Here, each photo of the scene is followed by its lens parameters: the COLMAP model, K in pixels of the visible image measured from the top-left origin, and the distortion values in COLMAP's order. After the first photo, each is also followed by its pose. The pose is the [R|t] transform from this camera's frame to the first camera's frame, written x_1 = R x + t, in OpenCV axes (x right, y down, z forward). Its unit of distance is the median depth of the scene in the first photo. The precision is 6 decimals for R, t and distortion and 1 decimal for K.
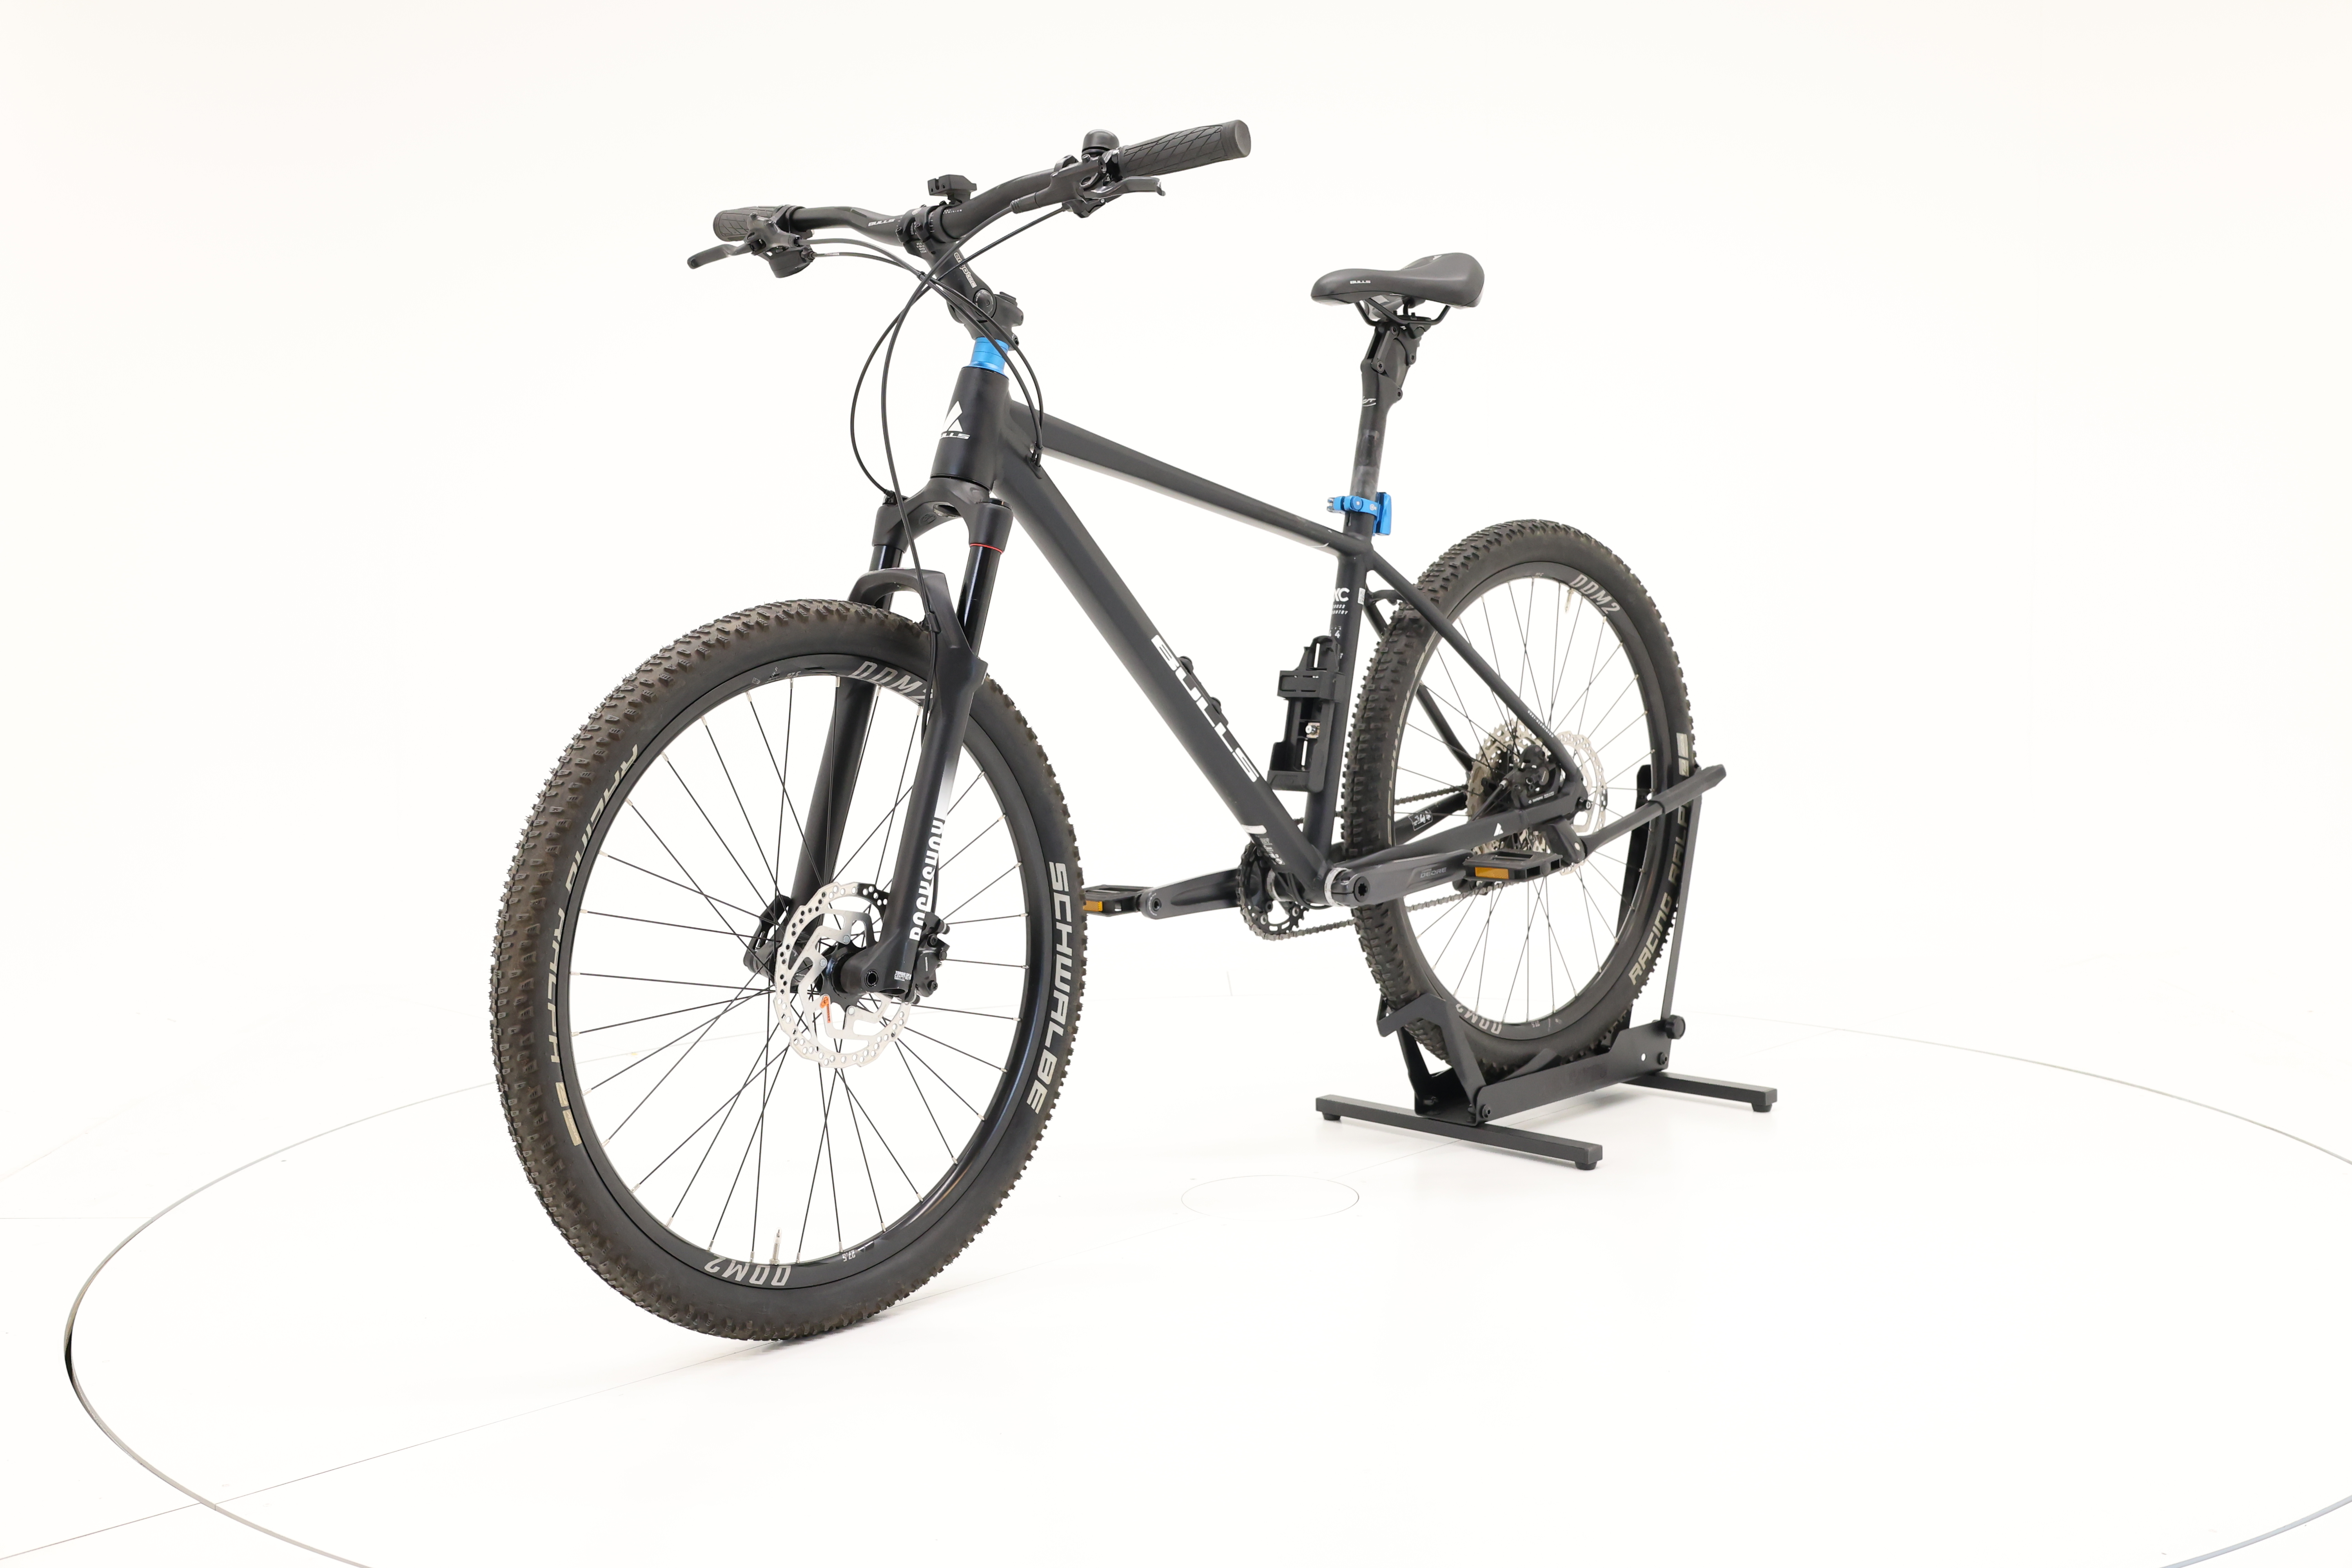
lens RADIAL K [[2640.7, 0, 1188.6], [0, 2640.7, 781.2], [0, 0, 1]] dist [-0.013027, 0.000000]
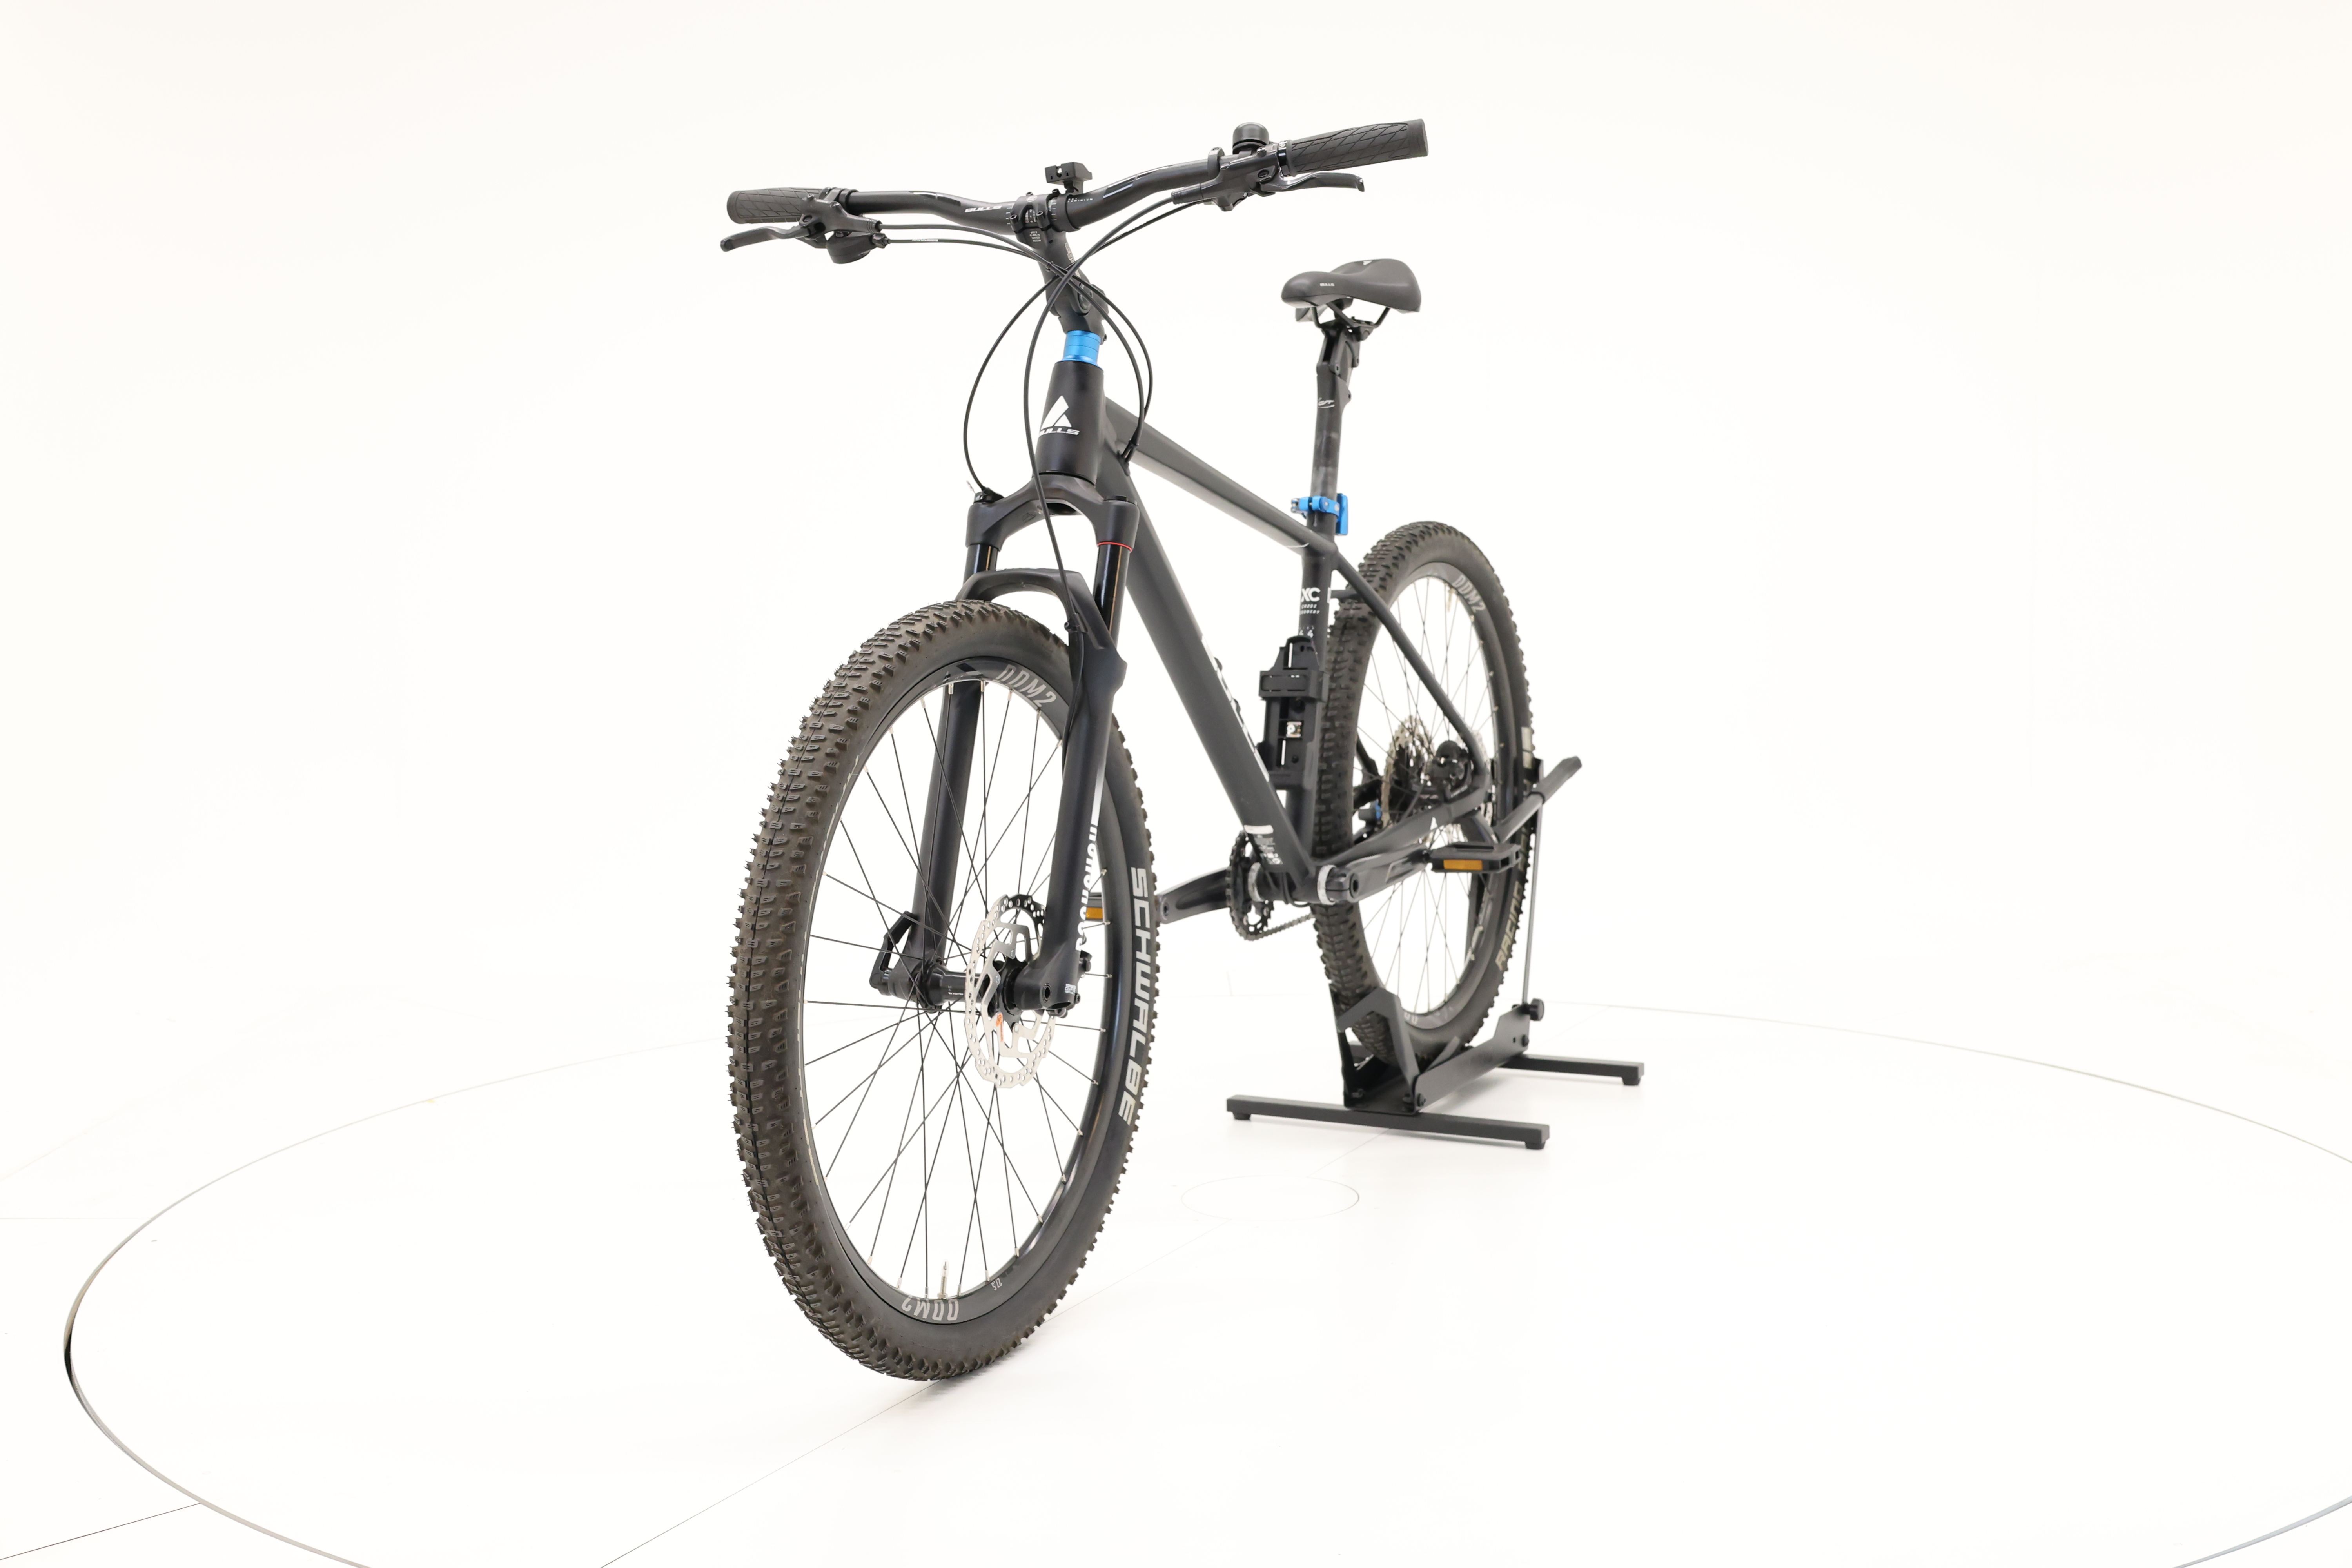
lens RADIAL K [[2640.7, 0, 1189.7], [0, 2640.7, 782.1], [0, 0, 1]] dist [-0.013027, 0.000000]
pose [[0.957047, -0.028643, 0.288514, -0.312048], [0.029898, 0.999553, 0.000058, -0.000602], [-0.288387, 0.008570, 0.957476, 0.055272]]
